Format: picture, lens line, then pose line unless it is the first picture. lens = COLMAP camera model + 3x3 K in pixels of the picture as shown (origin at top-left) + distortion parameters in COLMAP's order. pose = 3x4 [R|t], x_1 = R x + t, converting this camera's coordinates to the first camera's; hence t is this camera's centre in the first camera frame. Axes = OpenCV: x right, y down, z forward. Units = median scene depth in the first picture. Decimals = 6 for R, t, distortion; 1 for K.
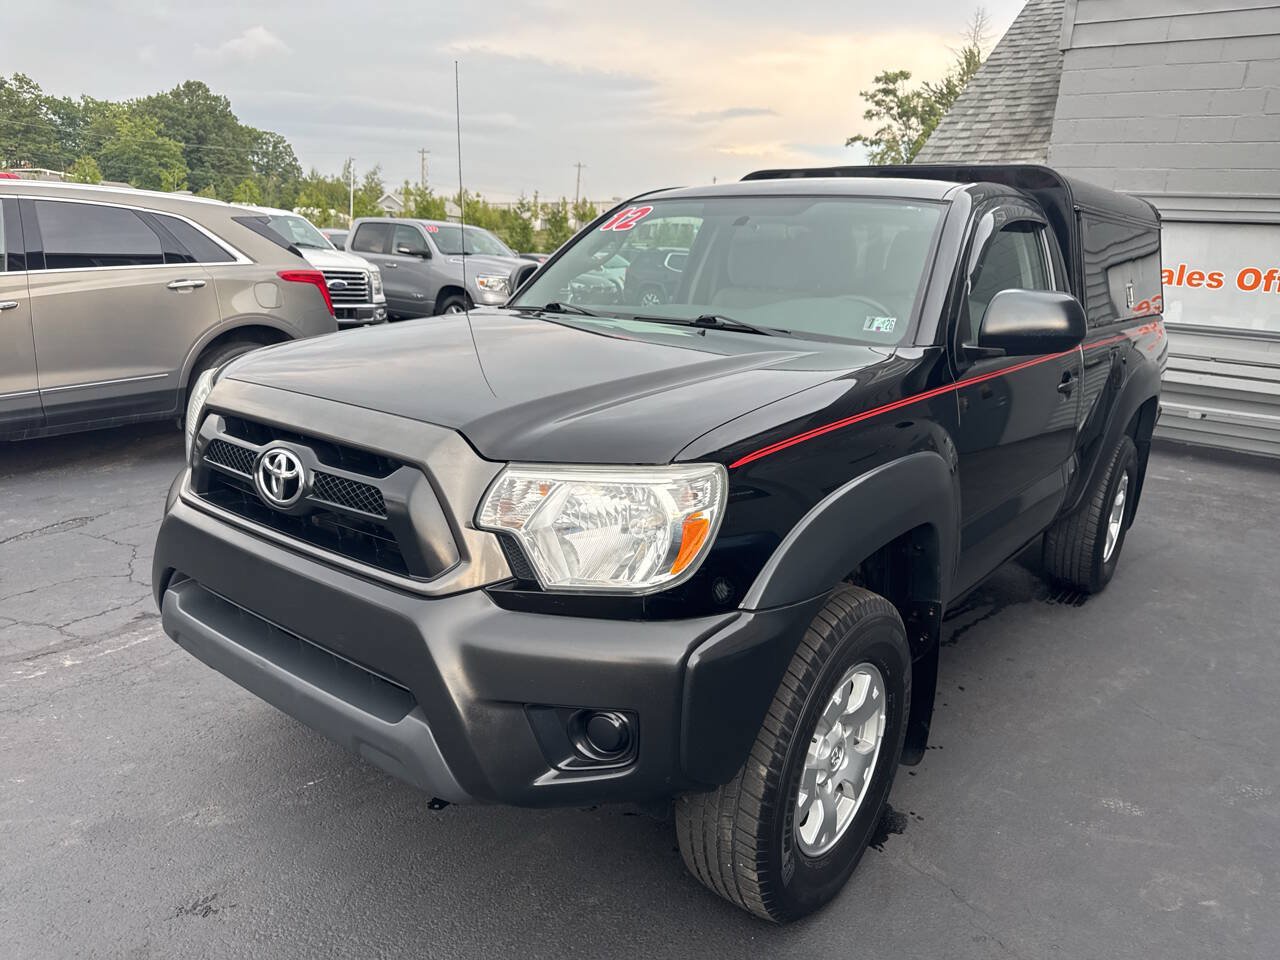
lens RADIAL K [[915.5, 0, 638.5], [0, 915.5, 472.9], [0, 0, 1]] dist [0.018992, -0.036569]
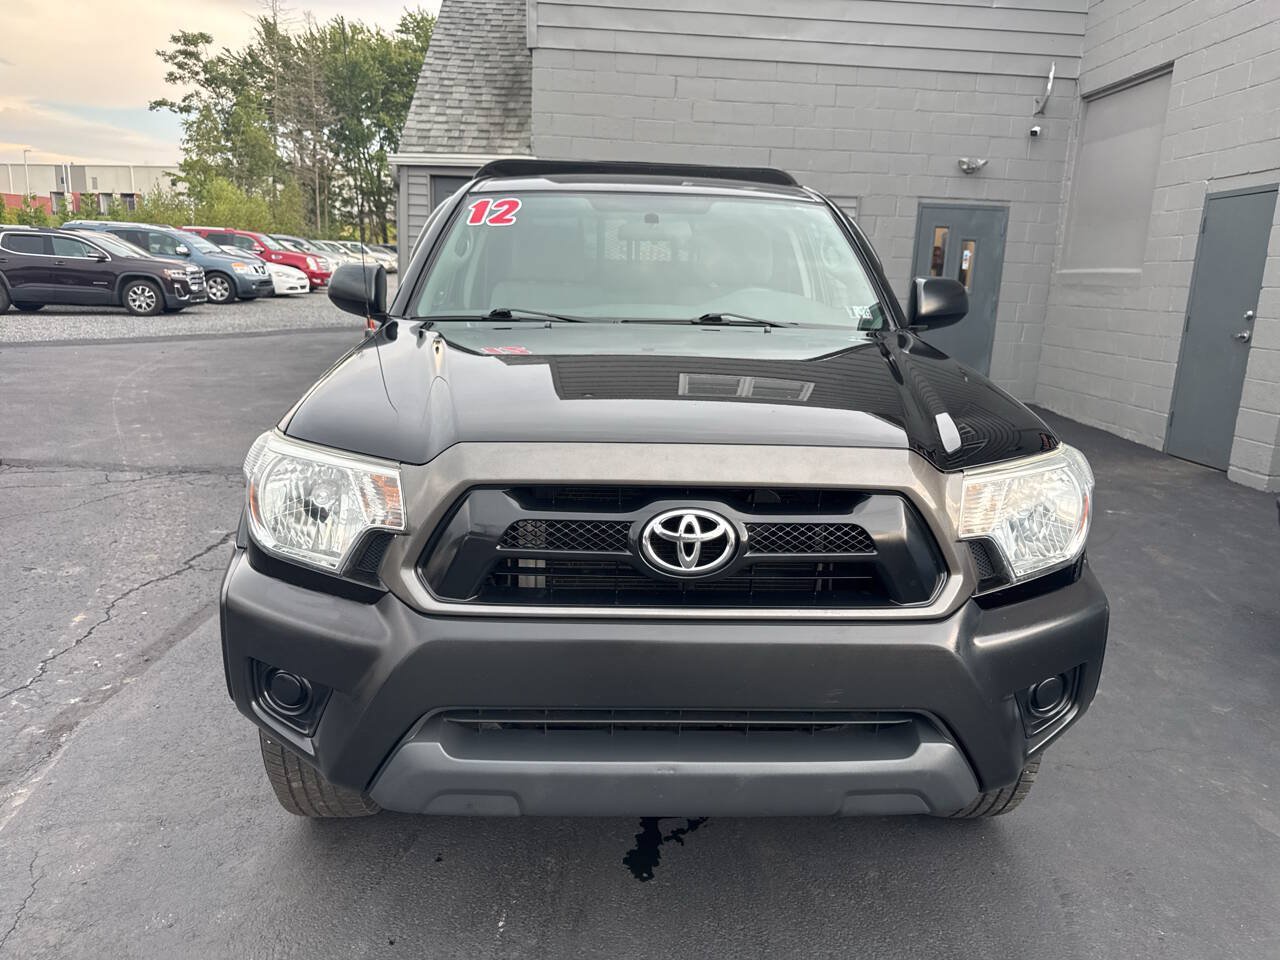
lens RADIAL K [[915.5, 0, 633.6], [0, 915.5, 480.3], [0, 0, 1]] dist [0.018992, -0.036569]
pose [[0.753338, -0.179187, 0.632751, -0.204739], [0.158041, 0.983295, 0.090296, -0.029013], [-0.638361, 0.031977, 0.769073, 0.083767]]
